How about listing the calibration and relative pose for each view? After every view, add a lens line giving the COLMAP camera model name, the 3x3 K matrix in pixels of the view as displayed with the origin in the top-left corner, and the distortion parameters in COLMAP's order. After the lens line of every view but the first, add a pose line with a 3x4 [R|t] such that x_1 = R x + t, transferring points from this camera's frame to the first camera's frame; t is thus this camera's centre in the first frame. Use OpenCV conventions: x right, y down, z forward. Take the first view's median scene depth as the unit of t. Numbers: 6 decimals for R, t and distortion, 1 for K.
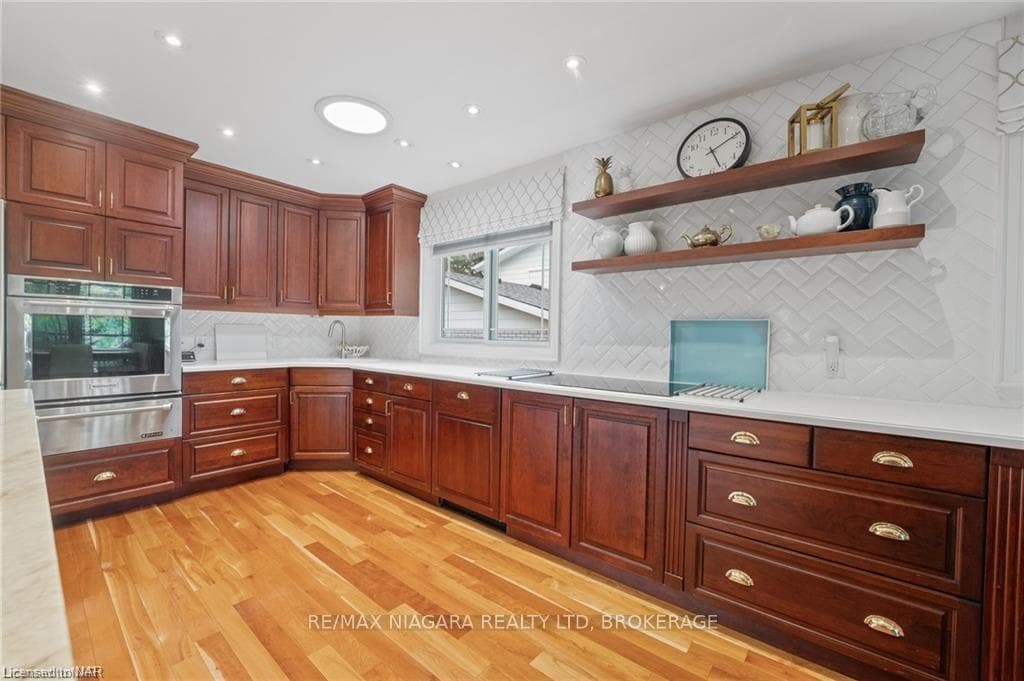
lens RADIAL K [[413.4, 0, 513.1], [0, 413.4, 340.7], [0, 0, 1]] dist [-0.021362, 0.002687]
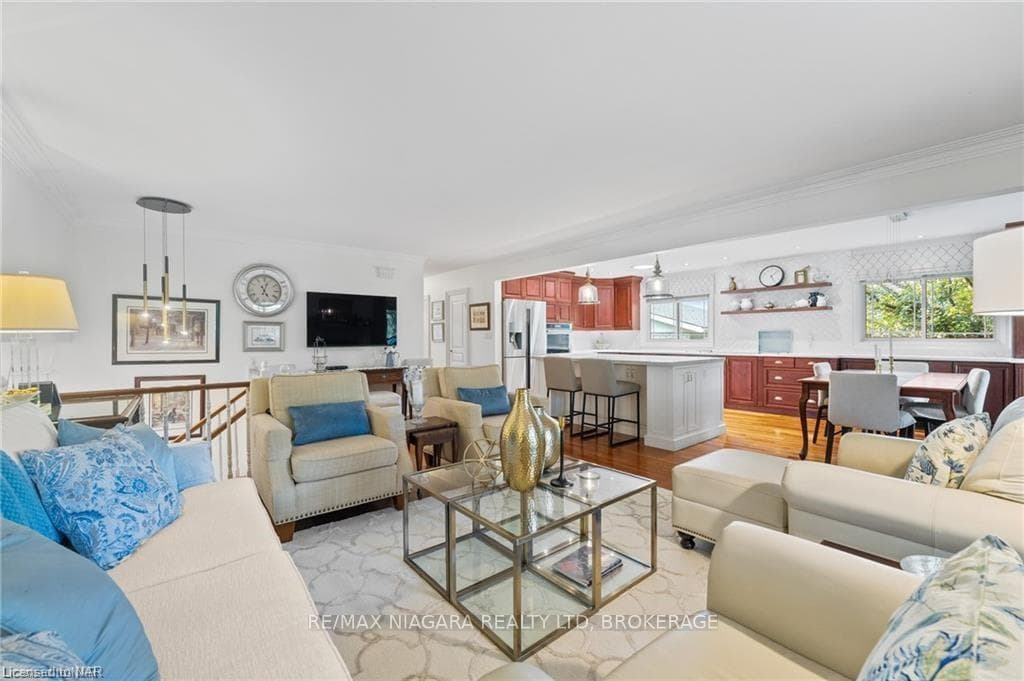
lens RADIAL K [[413.4, 0, 509.0], [0, 413.4, 339.8], [0, 0, 1]] dist [-0.021362, 0.002687]
pose [[0.977990, -0.024889, -0.207161, -0.902683], [0.023260, 0.999676, -0.010297, 0.002176], [0.207351, 0.005252, 0.978253, -2.667878]]
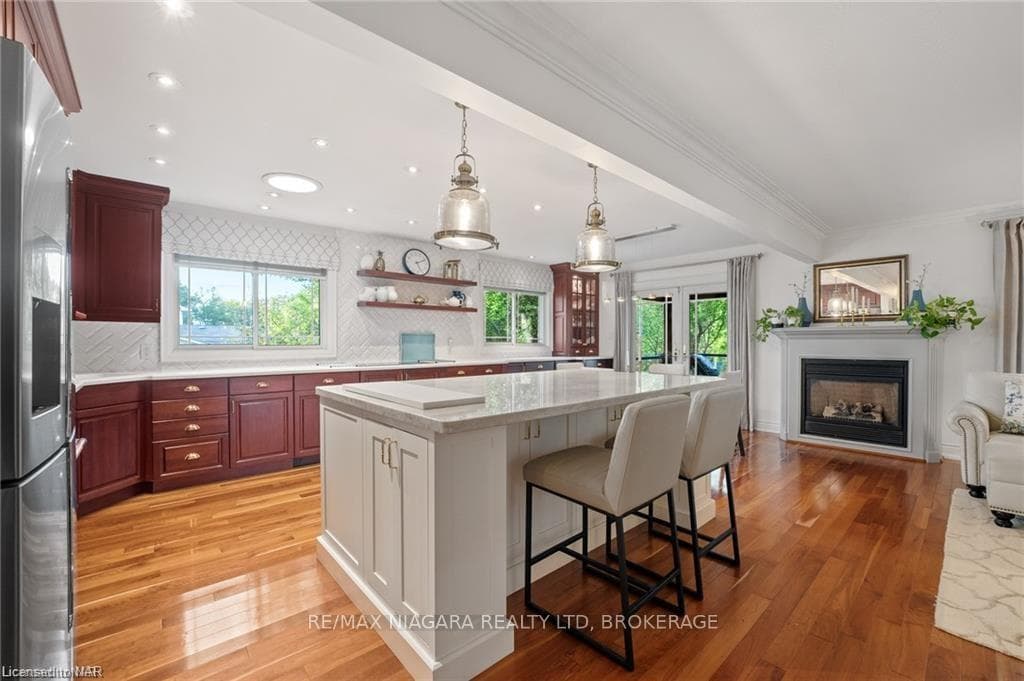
lens RADIAL K [[413.4, 0, 507.8], [0, 413.4, 345.0], [0, 0, 1]] dist [-0.021362, 0.002687]
pose [[0.158198, -0.027150, 0.987034, -1.975844], [0.013739, 0.999586, 0.025293, -0.039849], [-0.987312, 0.009559, 0.158505, 0.105931]]
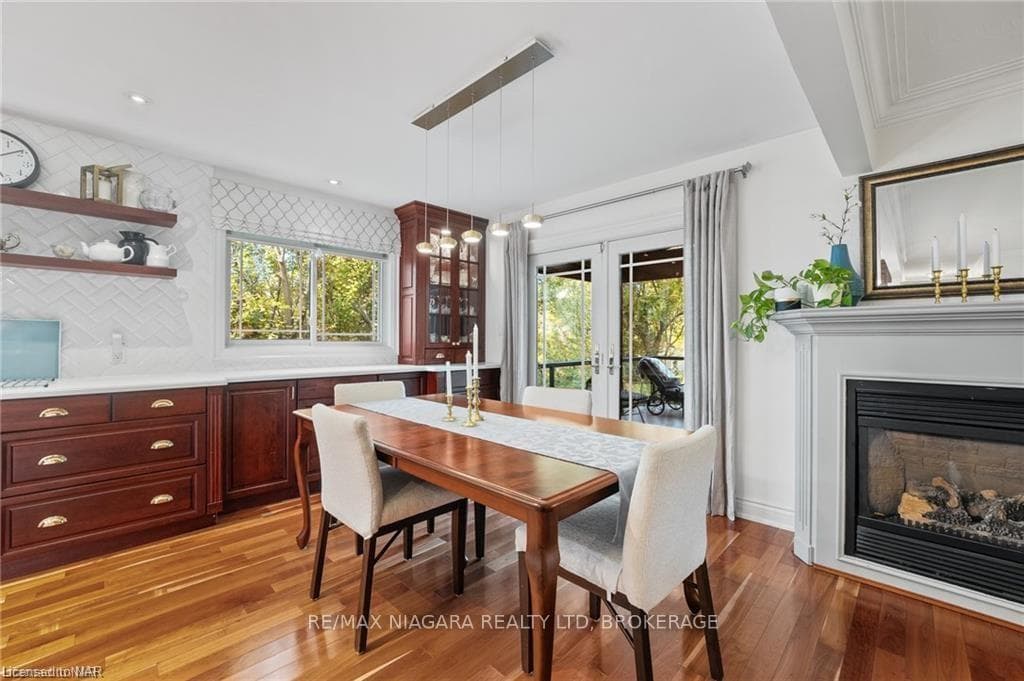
lens RADIAL K [[413.4, 0, 515.1], [0, 413.4, 335.5], [0, 0, 1]] dist [-0.021362, 0.002687]
pose [[0.080571, -0.008207, 0.996715, -0.468771], [0.008580, 0.999935, 0.007540, -0.004250], [-0.996712, 0.007945, 0.080636, -0.448084]]
